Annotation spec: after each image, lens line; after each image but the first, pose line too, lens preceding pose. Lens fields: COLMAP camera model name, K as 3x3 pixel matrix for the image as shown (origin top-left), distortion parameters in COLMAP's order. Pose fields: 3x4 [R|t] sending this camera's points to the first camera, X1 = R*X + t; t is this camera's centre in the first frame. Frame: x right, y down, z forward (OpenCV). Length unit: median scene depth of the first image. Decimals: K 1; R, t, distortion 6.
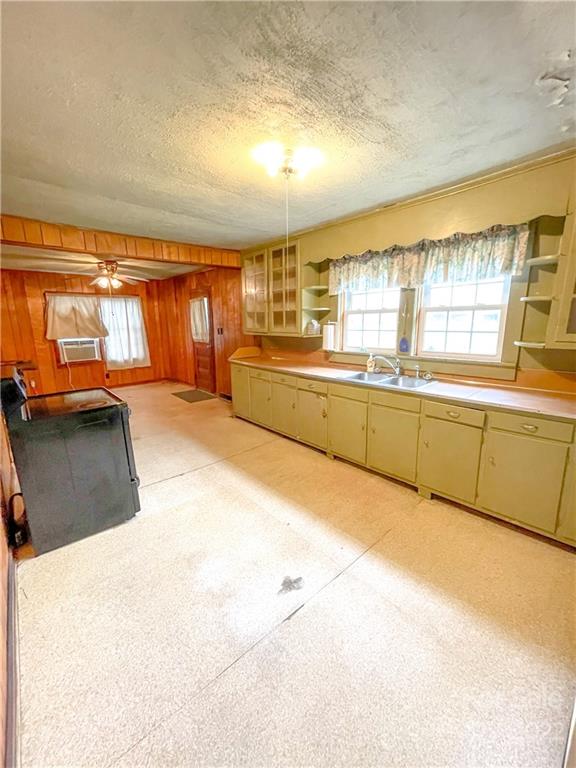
lens RADIAL K [[306.7, 0, 286.6], [0, 306.7, 383.3], [0, 0, 1]] dist [0.000421, -0.000030]
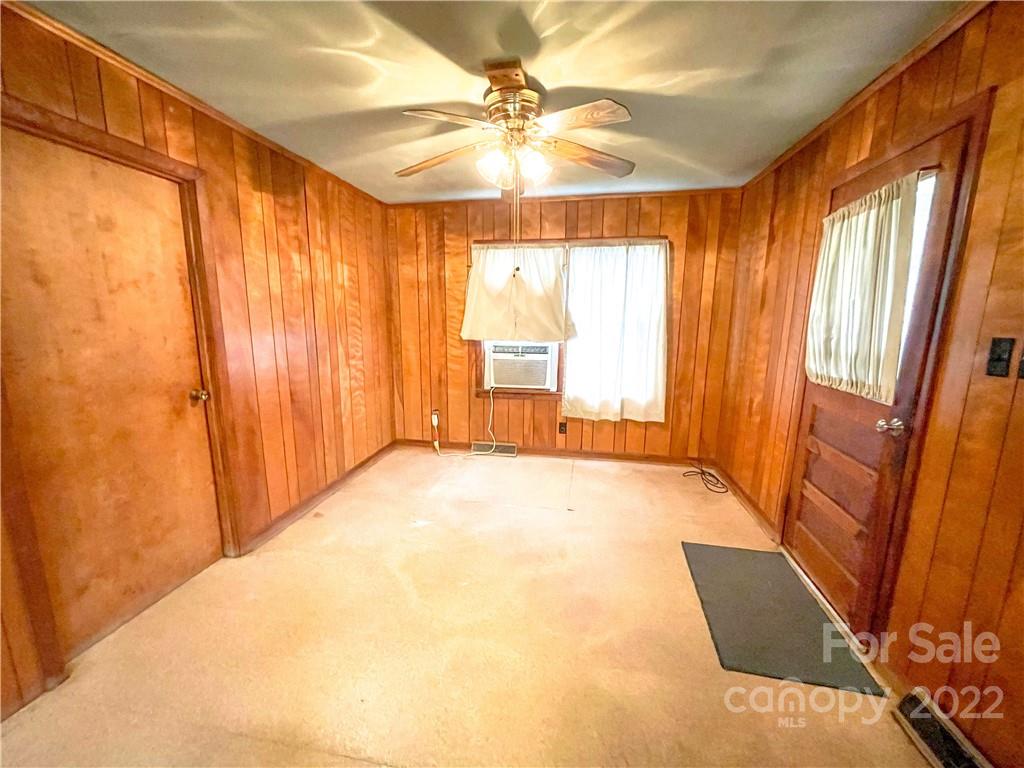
lens RADIAL K [[408.9, 0, 511.4], [0, 408.9, 384.9], [0, 0, 1]] dist [0.000421, -0.000030]
pose [[0.599829, 0.154538, -0.785063, -0.185088], [-0.177547, 0.982418, 0.057732, -0.111621], [0.780181, 0.104756, 0.616720, 0.604806]]
